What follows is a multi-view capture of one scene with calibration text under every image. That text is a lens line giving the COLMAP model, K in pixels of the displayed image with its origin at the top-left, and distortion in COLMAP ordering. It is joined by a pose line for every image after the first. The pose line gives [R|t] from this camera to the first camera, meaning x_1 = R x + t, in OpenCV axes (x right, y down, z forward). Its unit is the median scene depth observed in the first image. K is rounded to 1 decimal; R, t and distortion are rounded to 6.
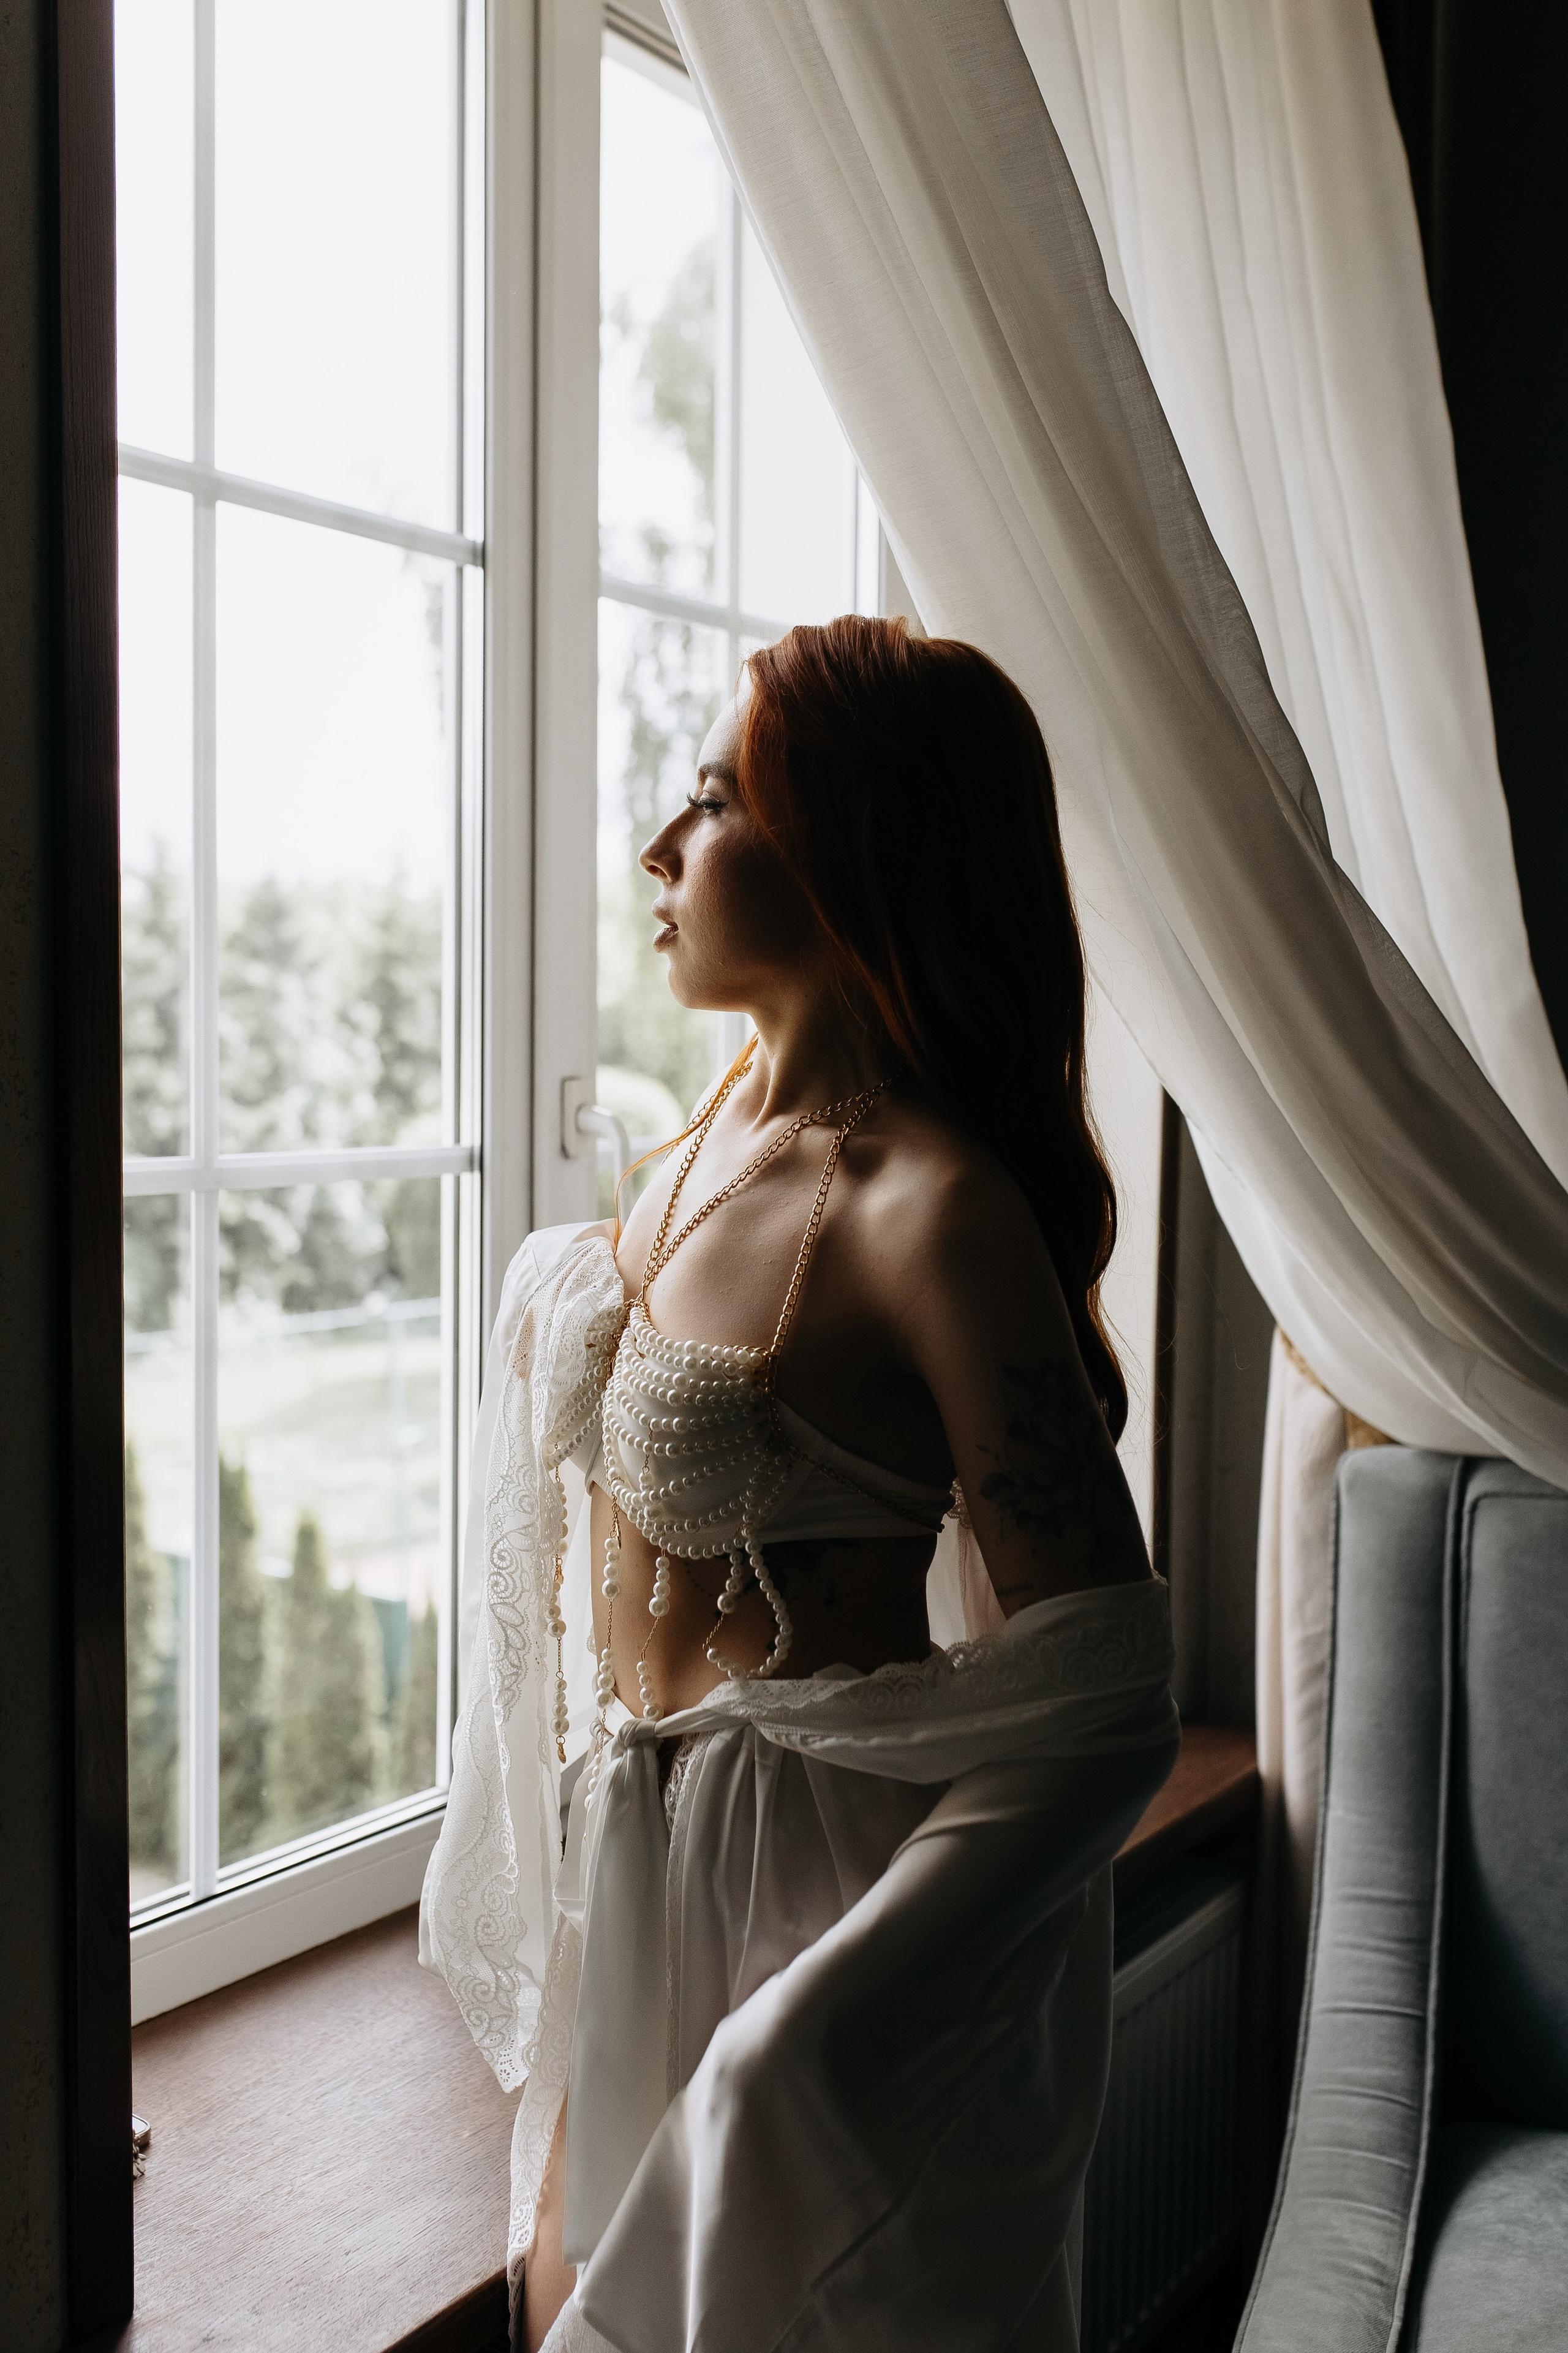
lens RADIAL K [[2370.6, 0, 783.0], [0, 2370.6, 1213.1], [0, 0, 1]] dist [0.033119, -0.099635]
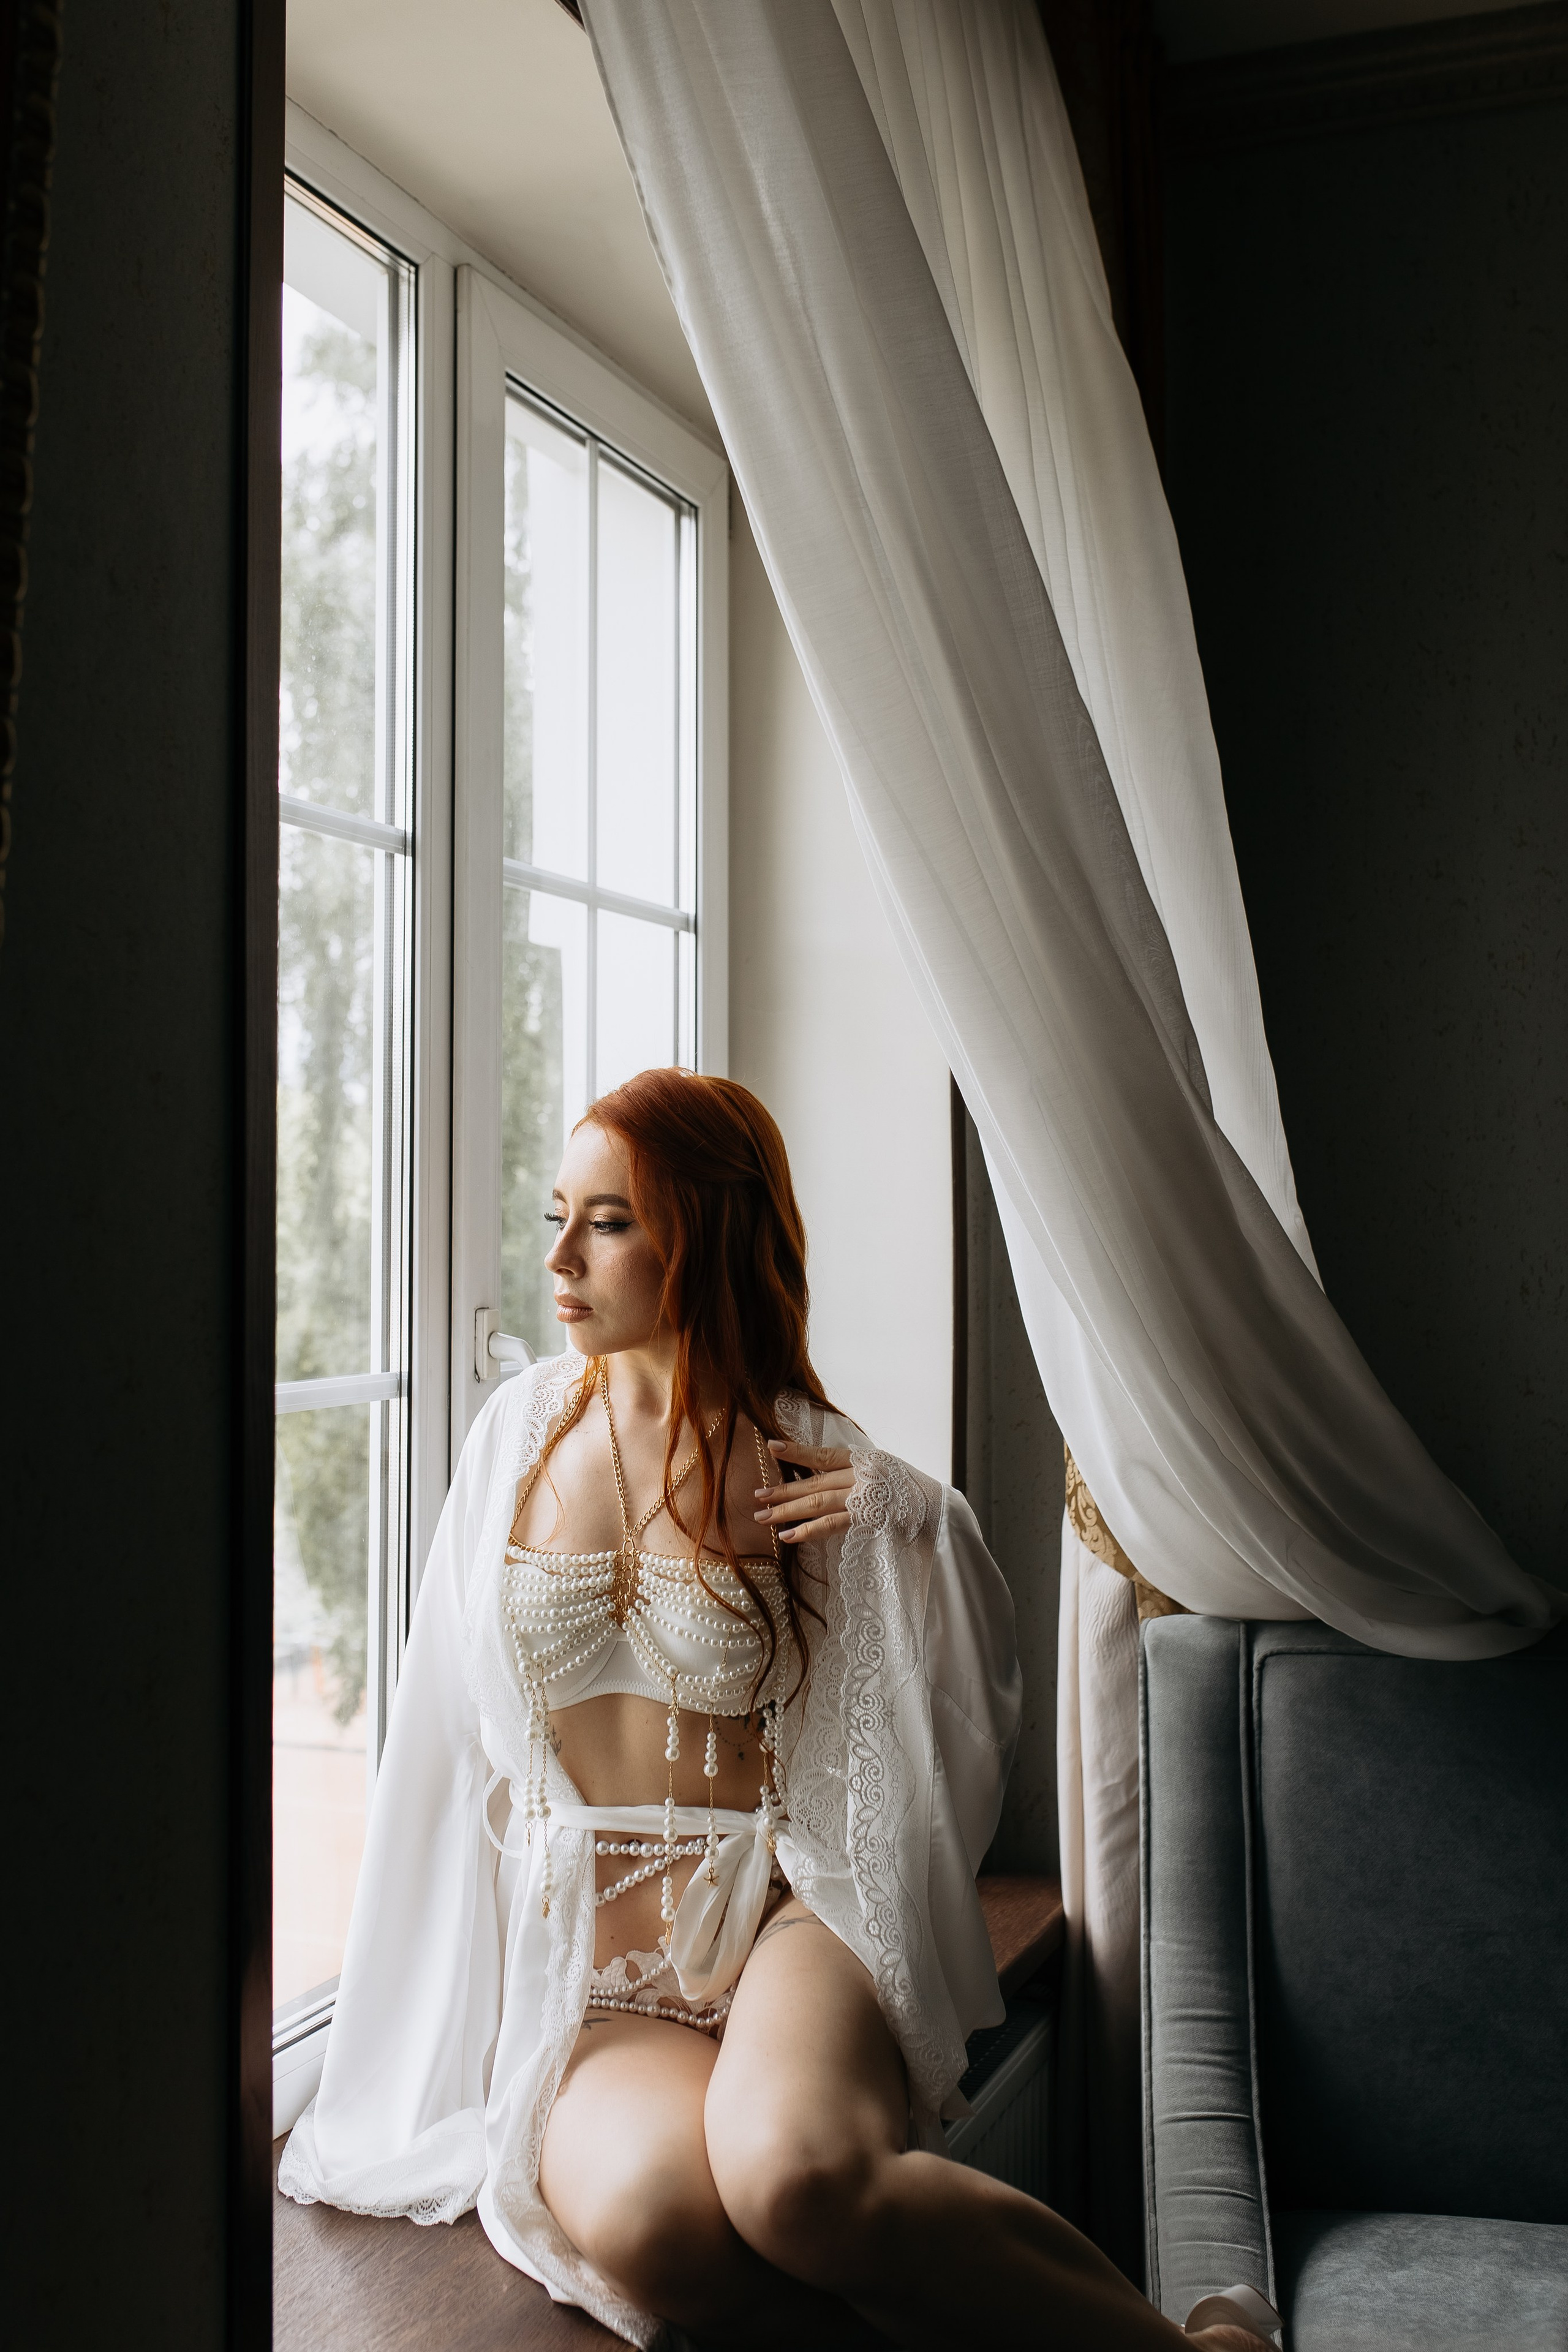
lens RADIAL K [[2334.3, 0, 784.0], [0, 2334.3, 1176.0], [0, 0, 1]] dist [-0.001946, -0.011188]
pose [[0.981639, -0.005954, 0.190654, -0.158283], [0.023194, 0.995822, -0.088320, -0.019245], [-0.189332, 0.091120, 0.977676, -0.093142]]
